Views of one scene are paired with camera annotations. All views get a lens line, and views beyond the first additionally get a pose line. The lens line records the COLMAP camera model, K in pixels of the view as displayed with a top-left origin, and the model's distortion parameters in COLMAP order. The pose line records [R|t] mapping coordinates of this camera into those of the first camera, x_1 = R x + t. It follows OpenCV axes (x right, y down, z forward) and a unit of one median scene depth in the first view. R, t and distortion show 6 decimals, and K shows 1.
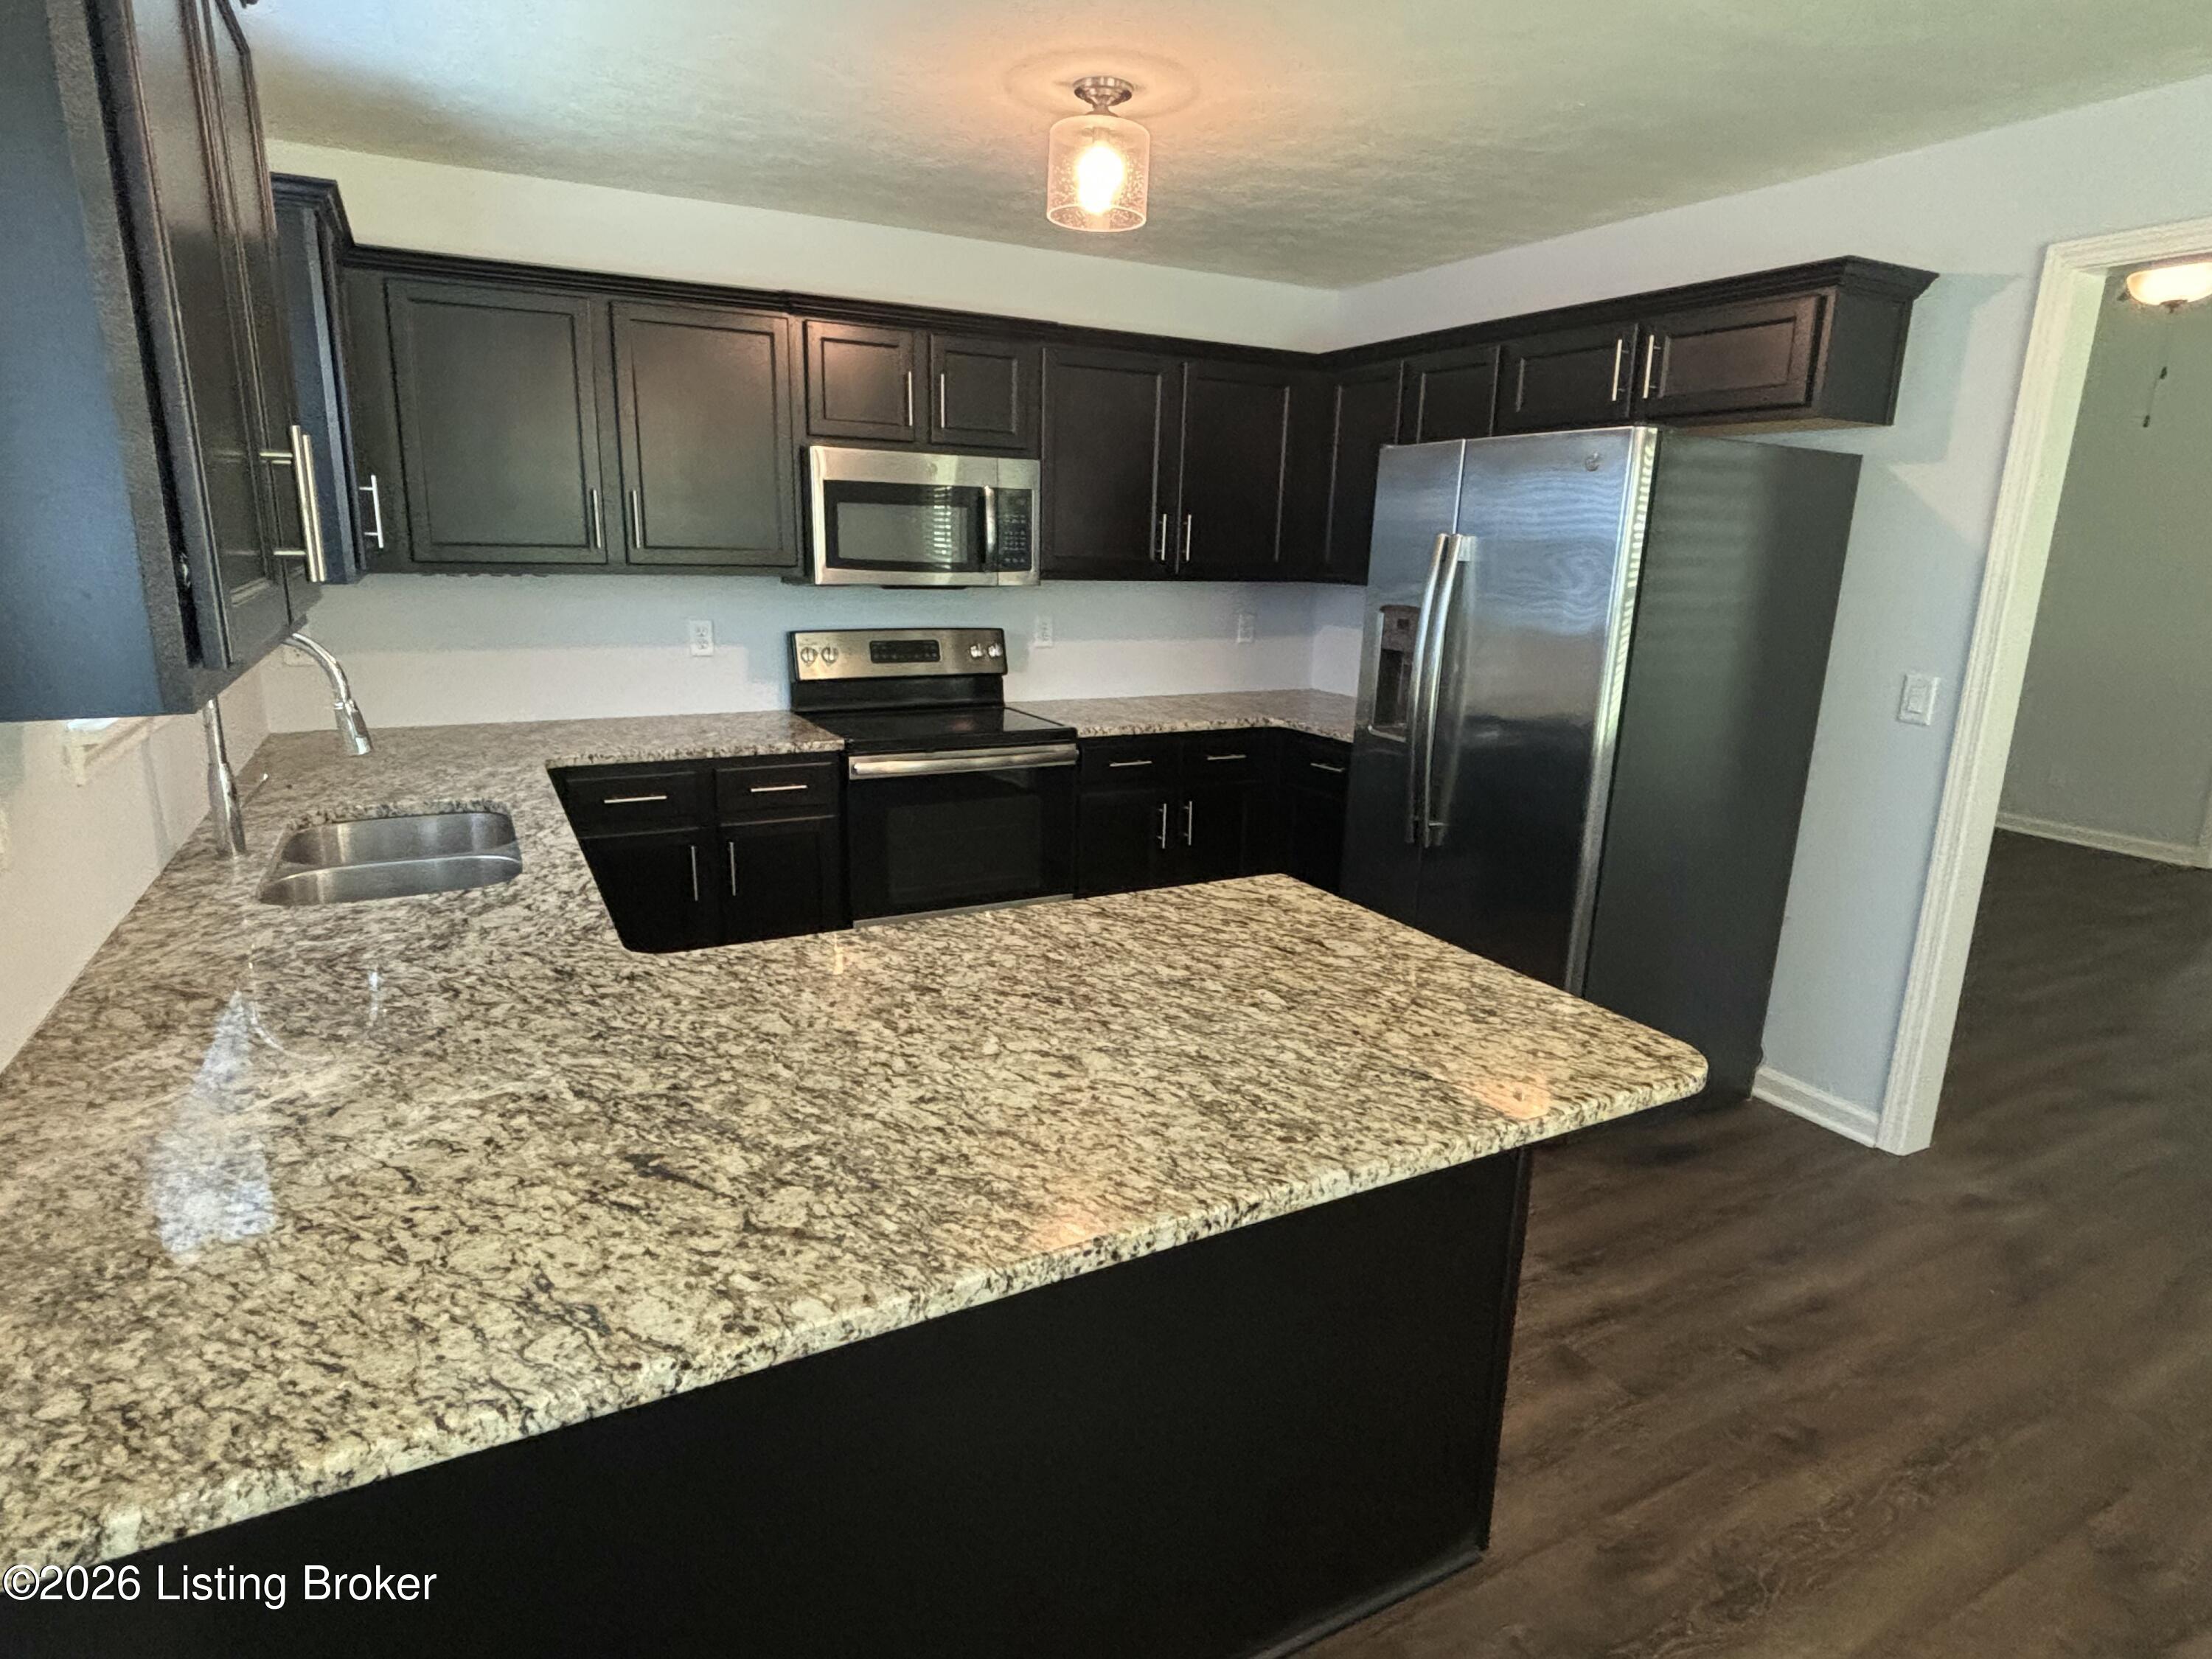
lens RADIAL K [[1212.1, 0, 1106.0], [0, 1212.1, 829.5], [0, 0, 1]] dist [0.053656, -0.058846]
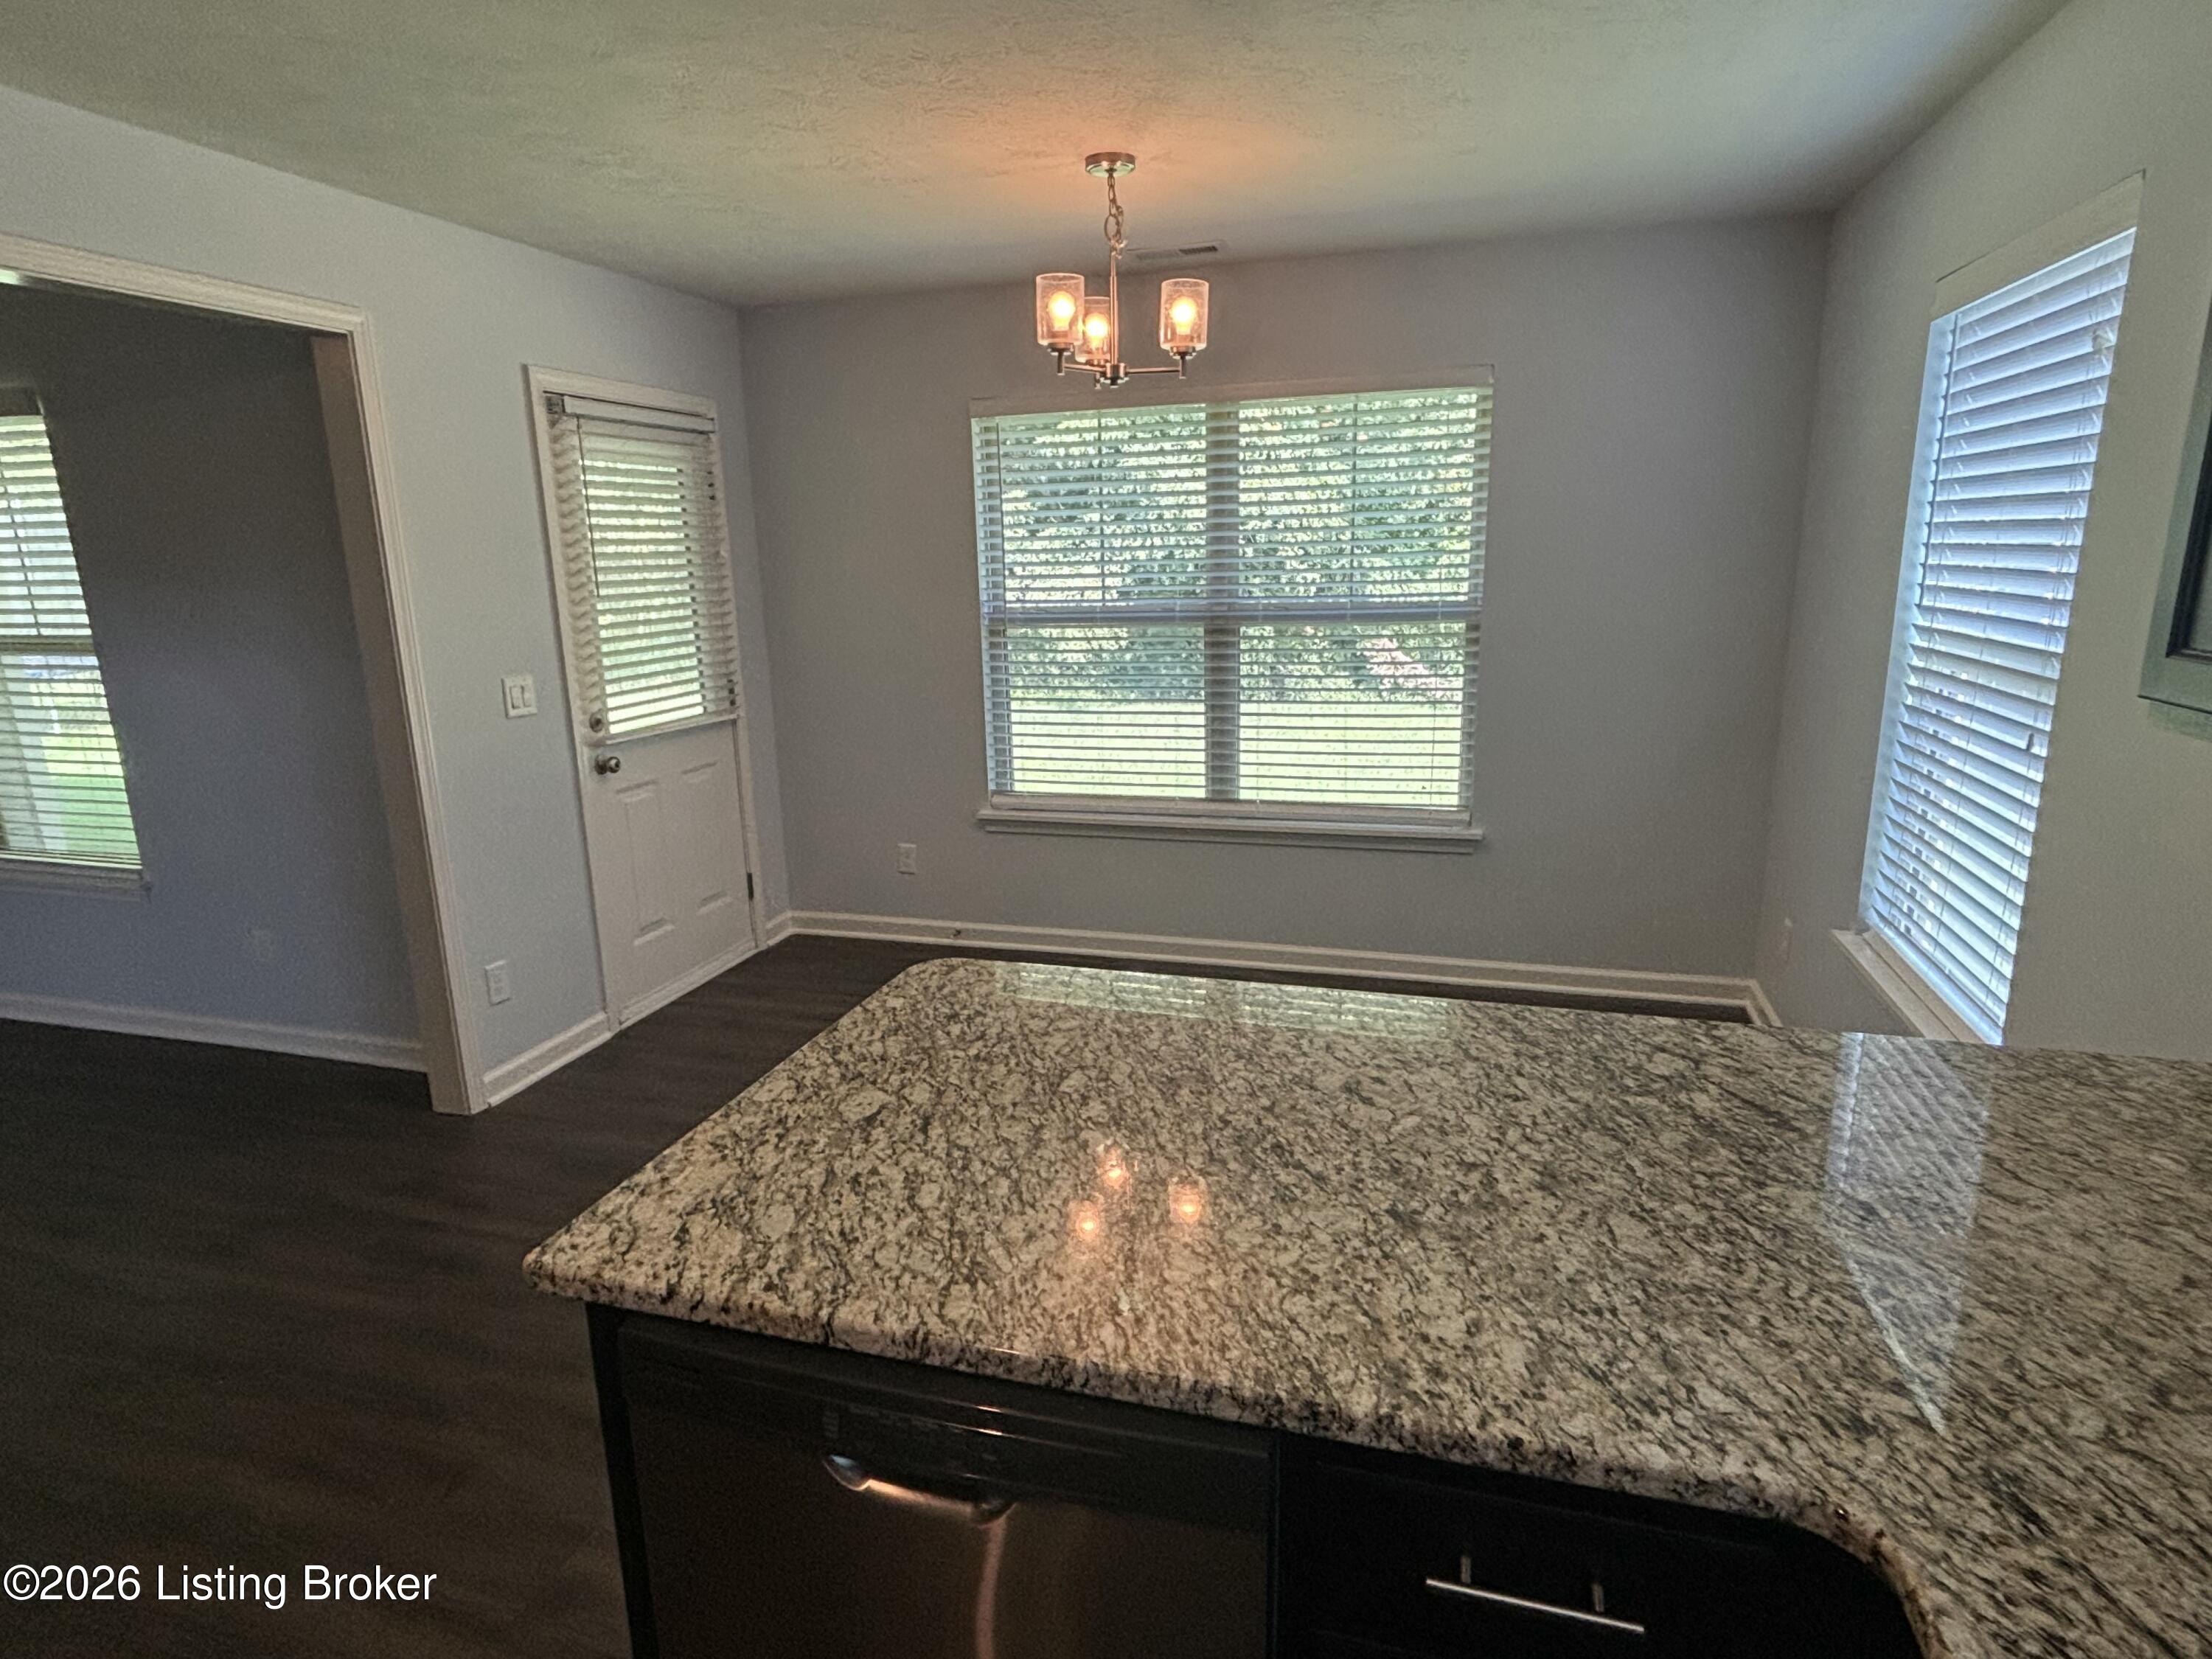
lens RADIAL K [[1168.6, 0, 1106.0], [0, 1168.6, 829.5], [0, 0, 1]] dist [0.026958, -0.051175]
pose [[-0.701014, -0.179476, 0.690193, -0.462787], [0.170623, 0.897496, 0.406681, -0.392532], [-0.692435, 0.402852, -0.598535, 1.434211]]
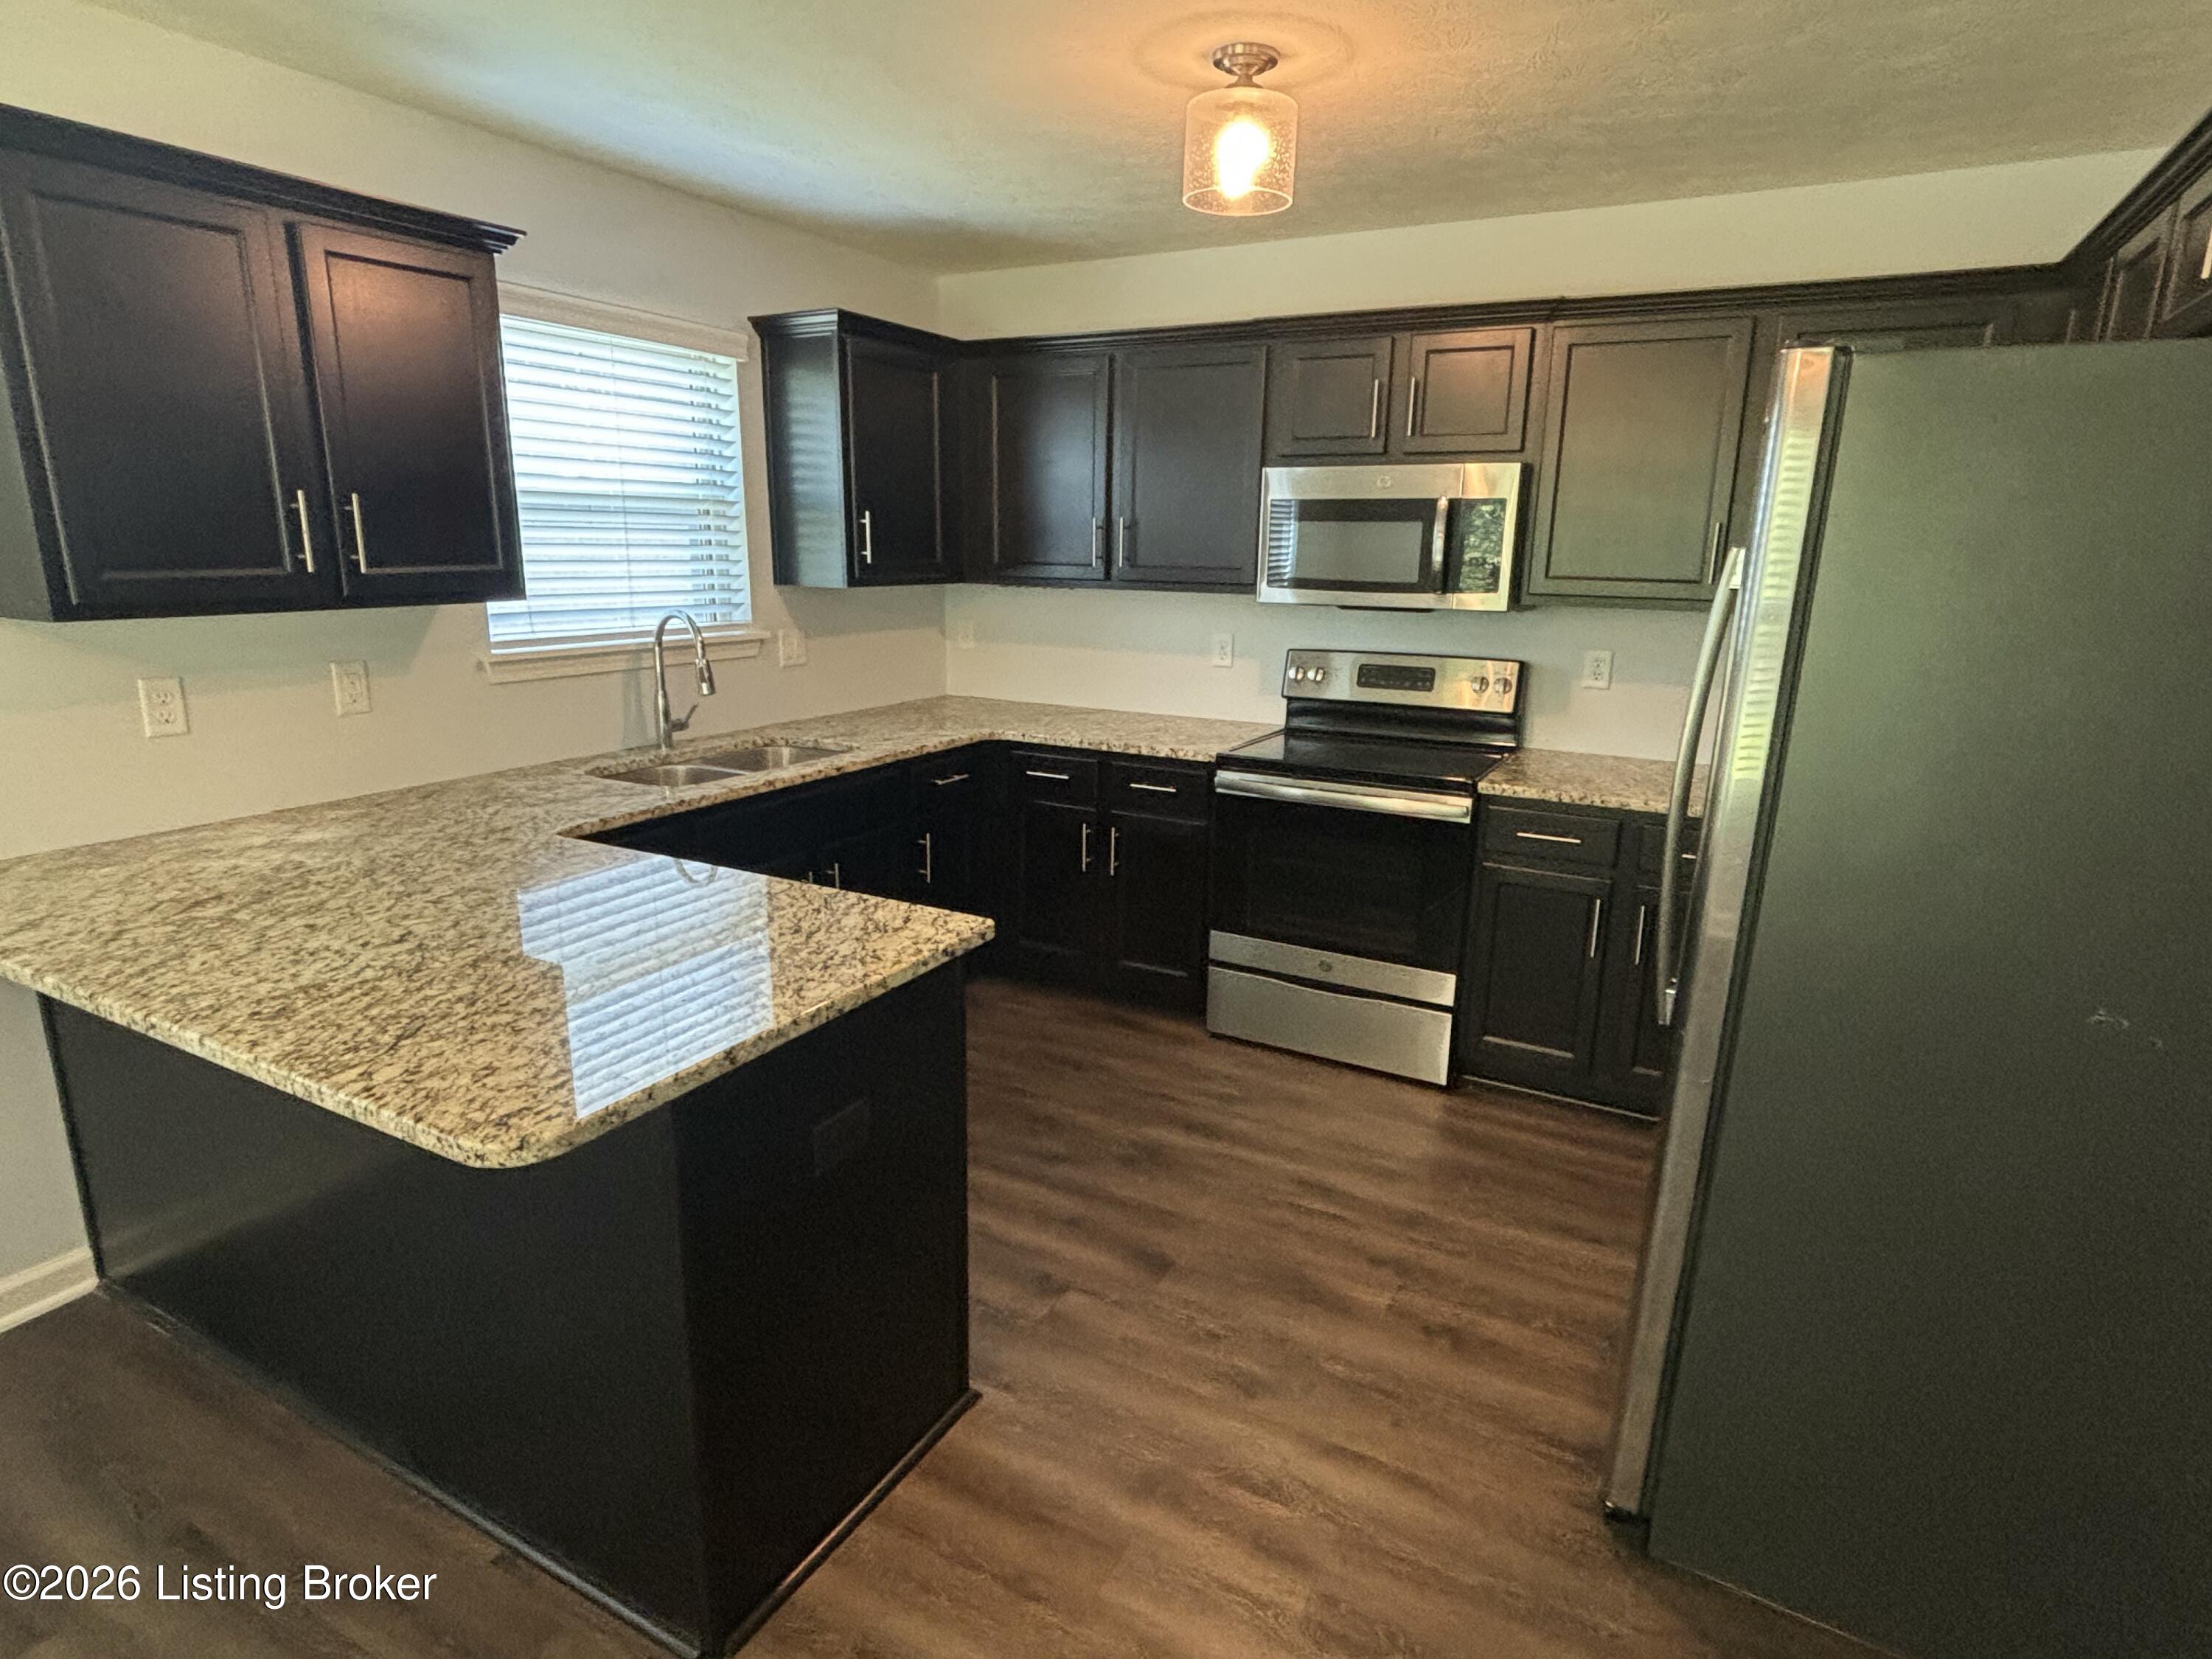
lens RADIAL K [[1212.1, 0, 1106.0], [0, 1212.1, 829.5], [0, 0, 1]] dist [0.053656, -0.058846]
pose [[0.530101, 0.180177, -0.828570, 1.257348], [-0.198280, 0.976412, 0.085470, -0.167642], [0.824426, 0.118981, 0.553323, 0.765641]]
